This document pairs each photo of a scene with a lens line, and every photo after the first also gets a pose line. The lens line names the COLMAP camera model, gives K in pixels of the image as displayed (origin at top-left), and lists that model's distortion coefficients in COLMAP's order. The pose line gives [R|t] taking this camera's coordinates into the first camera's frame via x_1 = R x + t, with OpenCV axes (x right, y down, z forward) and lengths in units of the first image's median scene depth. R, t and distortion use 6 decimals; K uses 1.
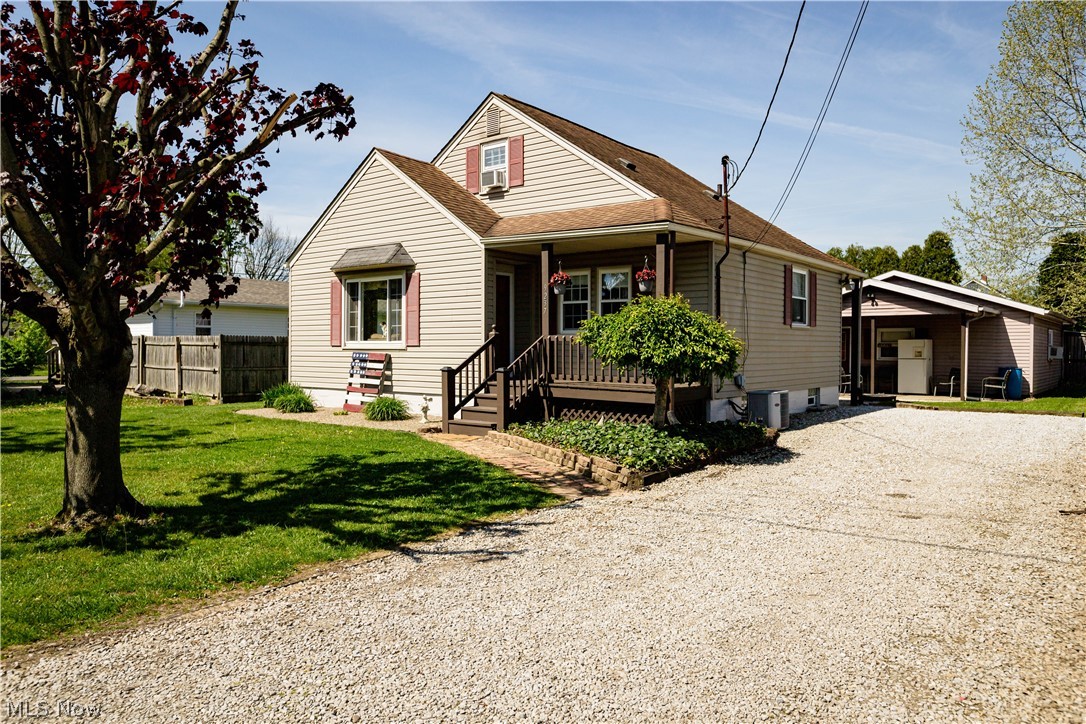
lens RADIAL K [[752.6, 0, 543.0], [0, 752.6, 362.0], [0, 0, 1]] dist [-0.001615, 0.000026]
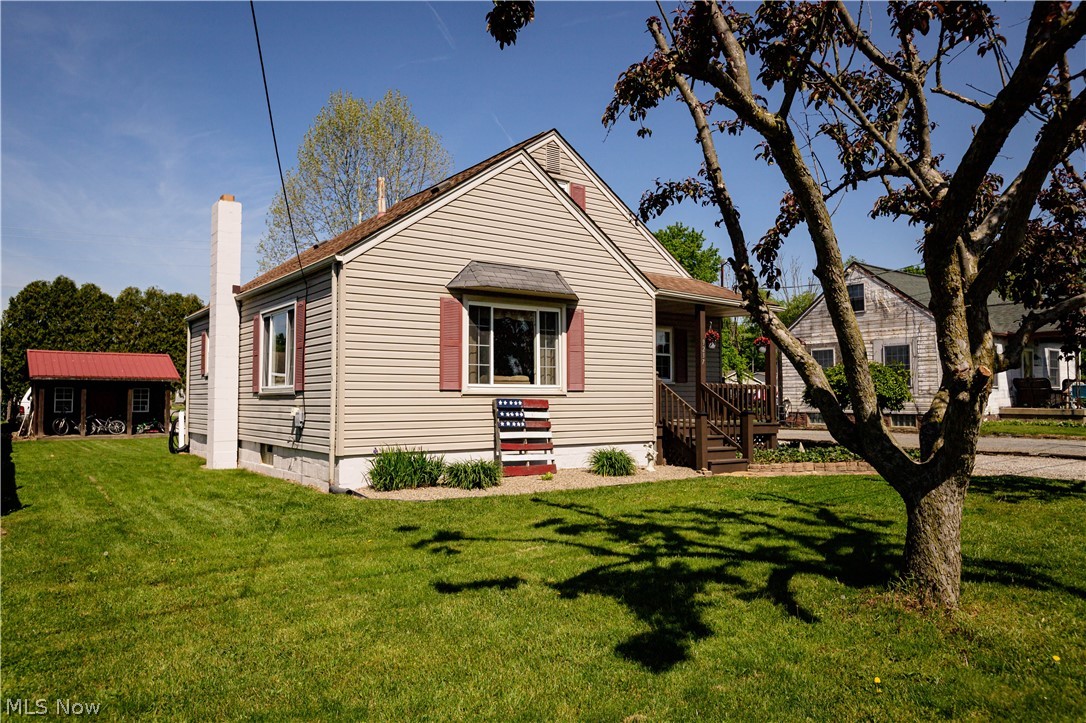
lens RADIAL K [[752.6, 0, 543.0], [0, 752.6, 361.5], [0, 0, 1]] dist [-0.001615, 0.000026]
pose [[0.283072, 0.045021, 0.958041, -0.981555], [0.020989, 0.998368, -0.053118, -0.009228], [-0.958869, 0.035145, 0.281665, 0.750347]]
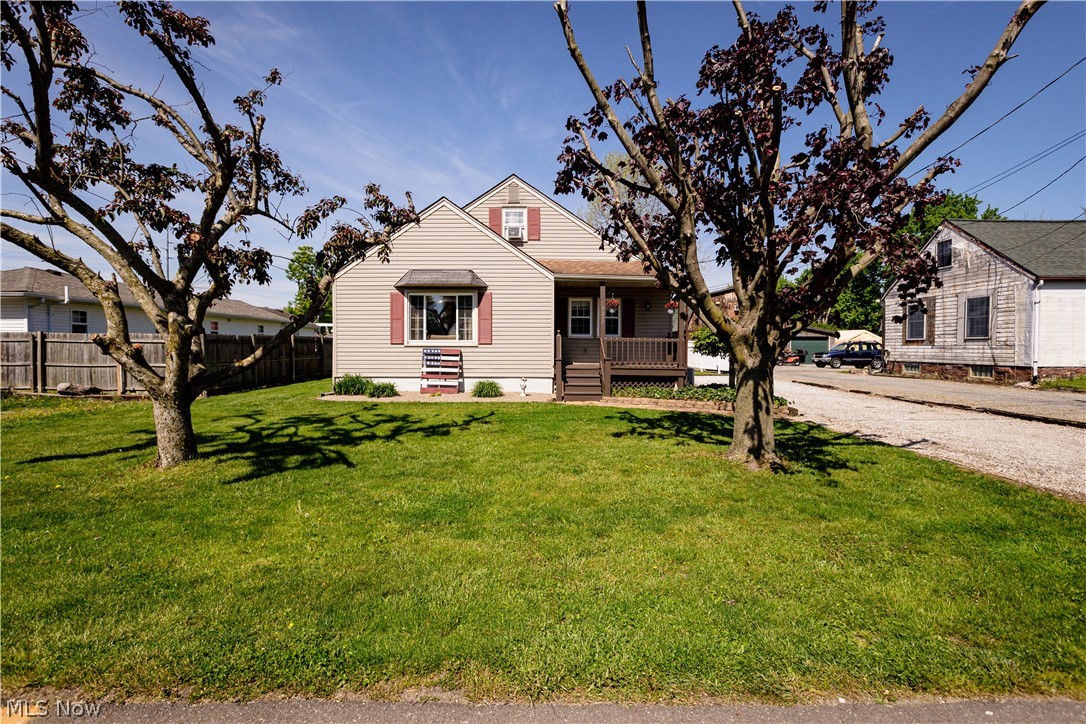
lens RADIAL K [[486.8, 0, 543.0], [0, 486.8, 362.0], [0, 0, 1]] dist [0.000736, 0.000293]
pose [[0.791583, -0.020278, 0.610725, -0.617611], [0.011510, 0.999767, 0.018277, -0.002578], [-0.610953, -0.007439, 0.791632, 0.196318]]
